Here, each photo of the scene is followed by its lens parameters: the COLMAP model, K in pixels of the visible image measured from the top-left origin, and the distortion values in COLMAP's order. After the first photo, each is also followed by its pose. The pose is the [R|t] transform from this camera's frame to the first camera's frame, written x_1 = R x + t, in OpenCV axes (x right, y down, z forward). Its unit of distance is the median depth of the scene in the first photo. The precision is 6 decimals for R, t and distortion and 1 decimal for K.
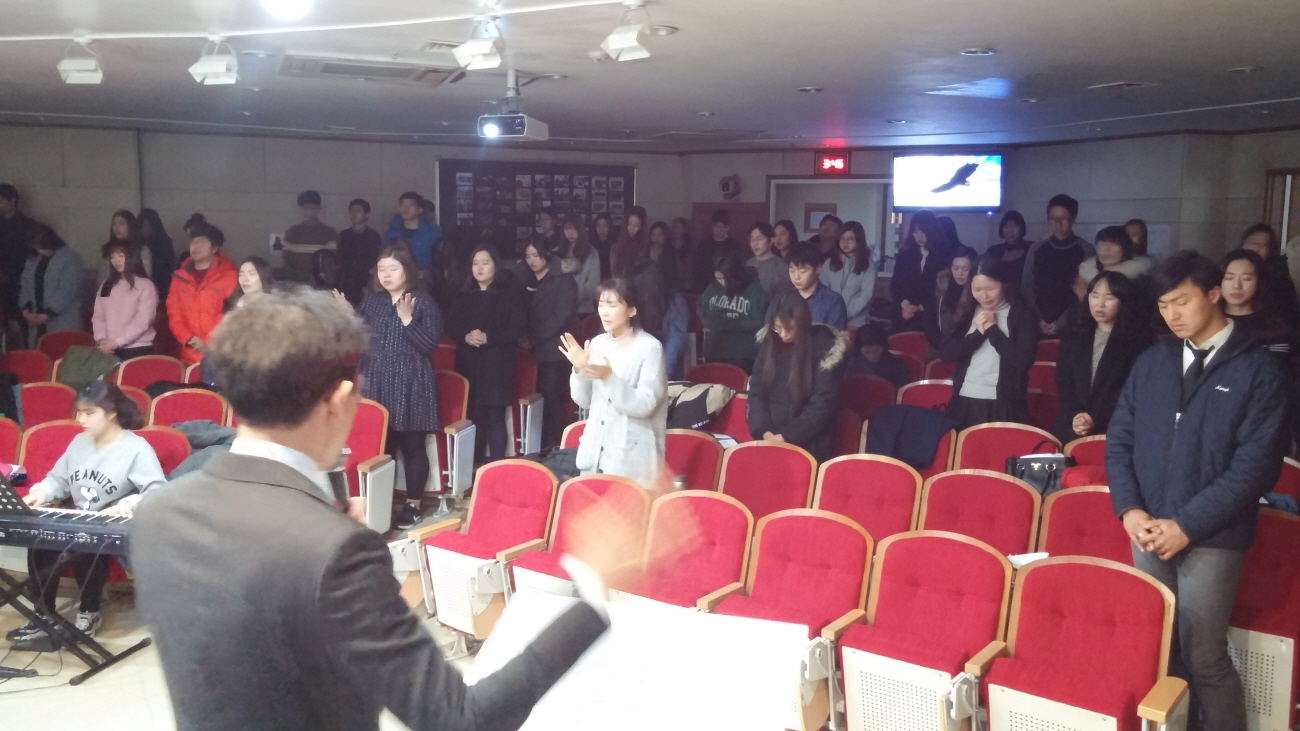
lens RADIAL K [[978.5, 0, 650.4], [0, 978.5, 365.6], [0, 0, 1]] dist [0.046936, -0.010552]
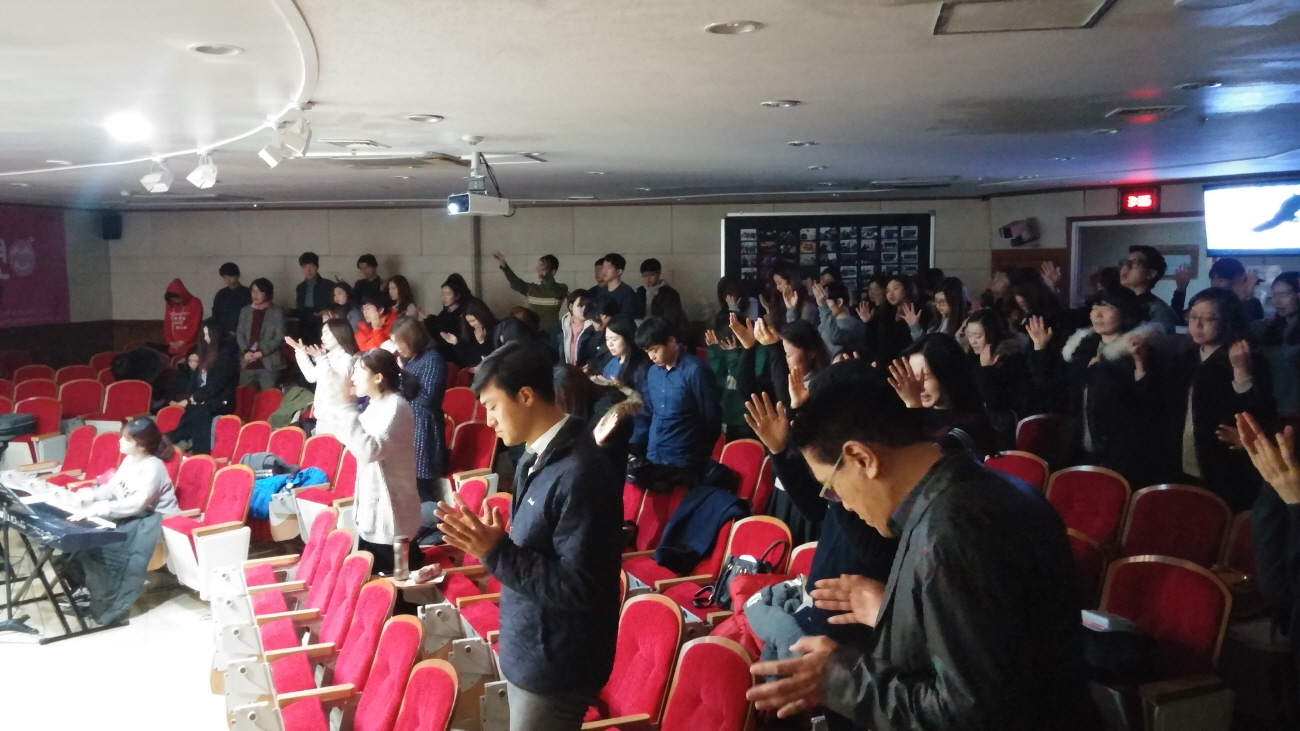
lens RADIAL K [[978.5, 0, 649.5], [0, 978.5, 369.0], [0, 0, 1]] dist [0.046936, -0.010552]
pose [[0.882987, 0.028948, -0.468504, 0.204185], [-0.048912, 0.998337, -0.030498, -0.012672], [0.466842, 0.049844, 0.882935, 0.048222]]
